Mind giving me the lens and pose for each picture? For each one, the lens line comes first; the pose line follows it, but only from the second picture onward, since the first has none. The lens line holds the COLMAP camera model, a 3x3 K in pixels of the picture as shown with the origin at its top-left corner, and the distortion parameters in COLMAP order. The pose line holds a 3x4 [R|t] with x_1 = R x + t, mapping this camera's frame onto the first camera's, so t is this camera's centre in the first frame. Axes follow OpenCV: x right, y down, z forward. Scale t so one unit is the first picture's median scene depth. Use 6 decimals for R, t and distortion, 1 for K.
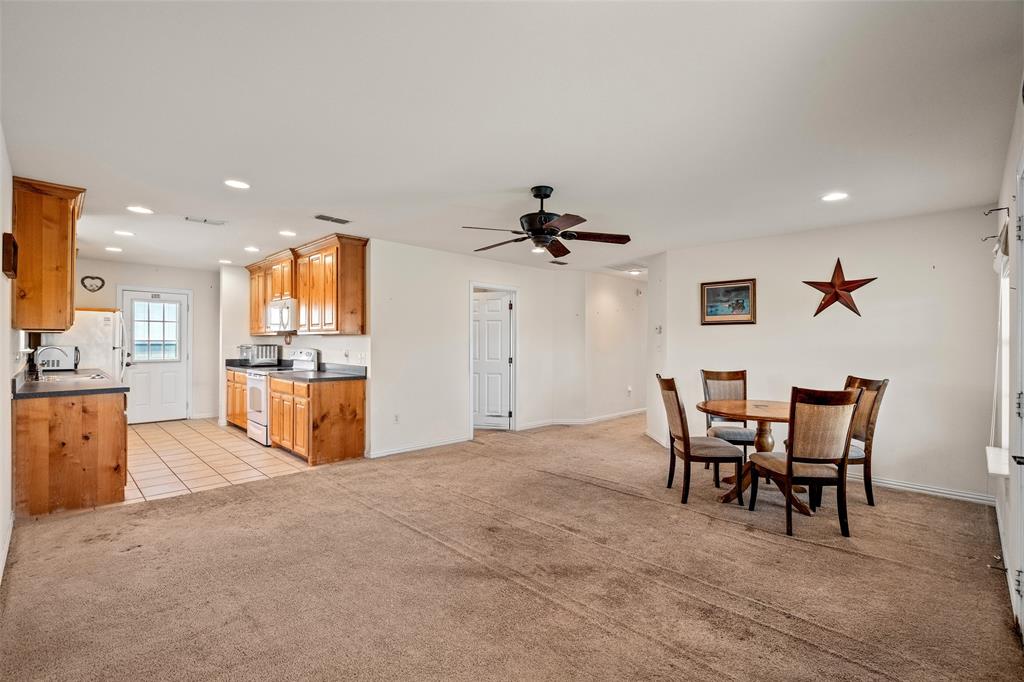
lens RADIAL K [[464.7, 0, 514.0], [0, 464.7, 345.3], [0, 0, 1]] dist [0.001718, -0.000564]
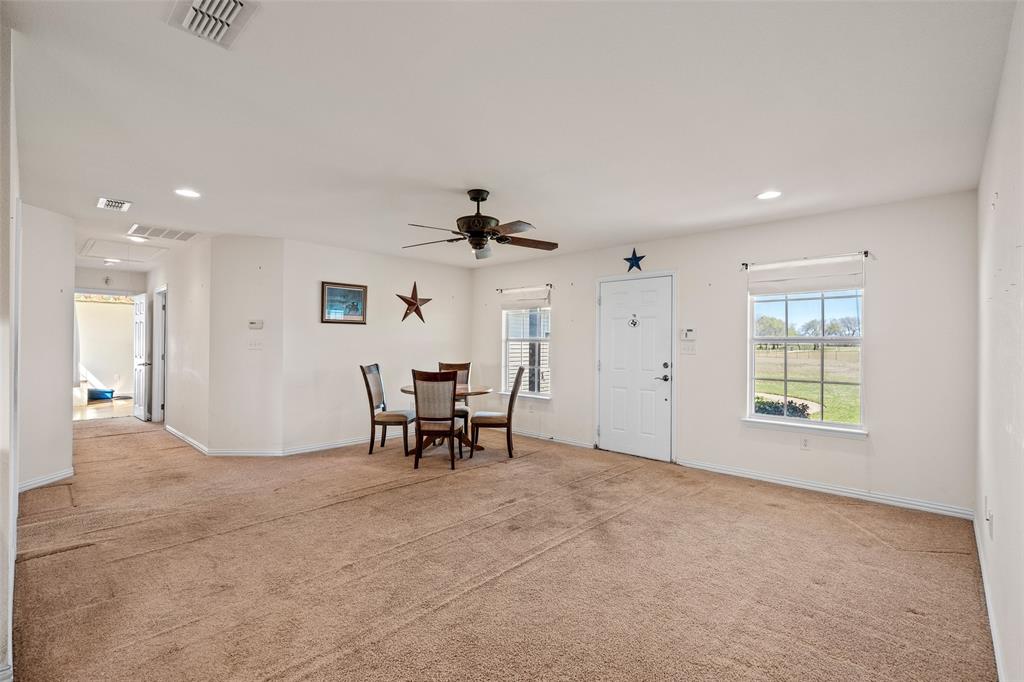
lens RADIAL K [[464.7, 0, 514.2], [0, 464.7, 332.4], [0, 0, 1]] dist [0.001718, -0.000564]
pose [[-0.028855, 0.005178, 0.999570, -0.826996], [-0.009659, 0.999938, -0.005459, -0.026519], [-0.999537, -0.009812, -0.028803, 0.788900]]
